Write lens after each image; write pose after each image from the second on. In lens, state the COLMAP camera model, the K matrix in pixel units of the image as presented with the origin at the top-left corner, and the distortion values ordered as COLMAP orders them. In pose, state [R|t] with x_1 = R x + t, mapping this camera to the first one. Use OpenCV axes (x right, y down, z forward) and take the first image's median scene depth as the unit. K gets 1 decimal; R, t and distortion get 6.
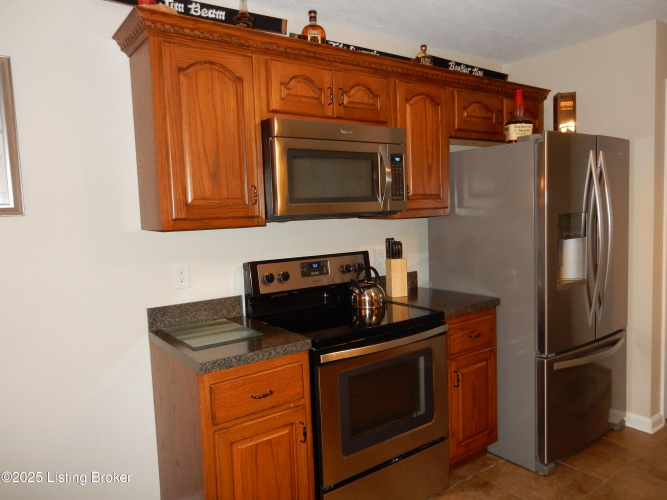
lens RADIAL K [[490.2, 0, 333.5], [0, 490.2, 250.0], [0, 0, 1]] dist [0.000806, 0.004437]
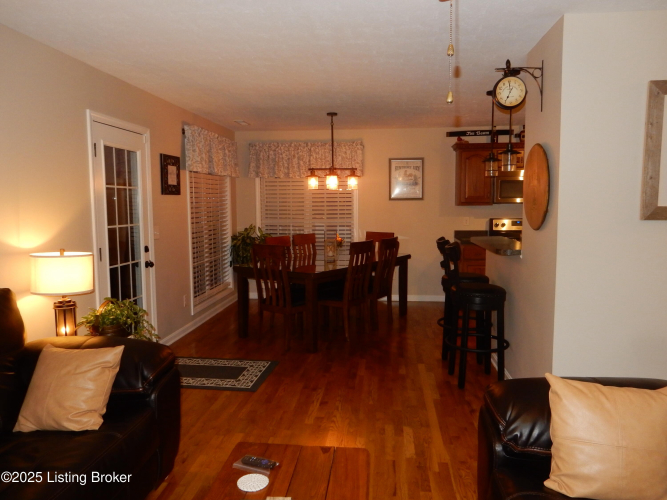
lens RADIAL K [[490.2, 0, 333.5], [0, 490.2, 250.0], [0, 0, 1]] dist [0.000806, 0.004437]
pose [[0.737689, 0.094725, -0.668463, 0.970263], [-0.074990, 0.995478, 0.058309, 0.098881], [0.670964, 0.007114, 0.741456, -1.547868]]
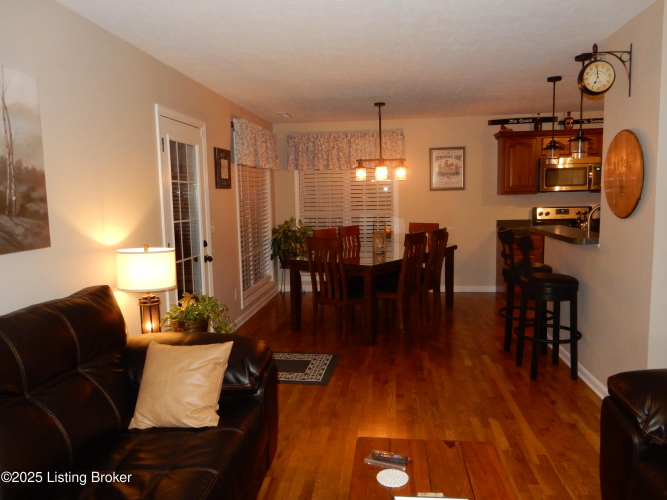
lens RADIAL K [[490.2, 0, 333.5], [0, 490.2, 250.0], [0, 0, 1]] dist [0.000806, 0.004437]
pose [[0.730199, 0.094929, -0.676607, 0.825859], [-0.058864, 0.995359, 0.076124, 0.110228], [0.680694, -0.015758, 0.732399, -1.662844]]
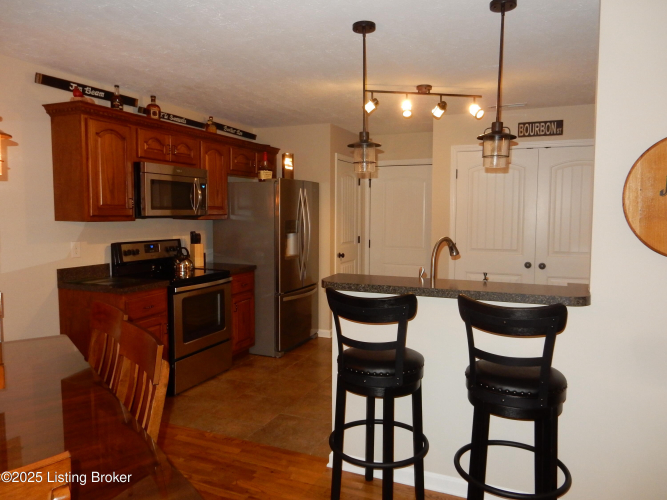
lens RADIAL K [[490.2, 0, 333.5], [0, 490.2, 250.0], [0, 0, 1]] dist [0.000806, 0.004437]
pose [[0.859505, 0.003280, 0.511116, -0.353288], [0.004558, 0.999890, -0.014080, 0.069617], [-0.511106, 0.014431, 0.859396, -0.731038]]
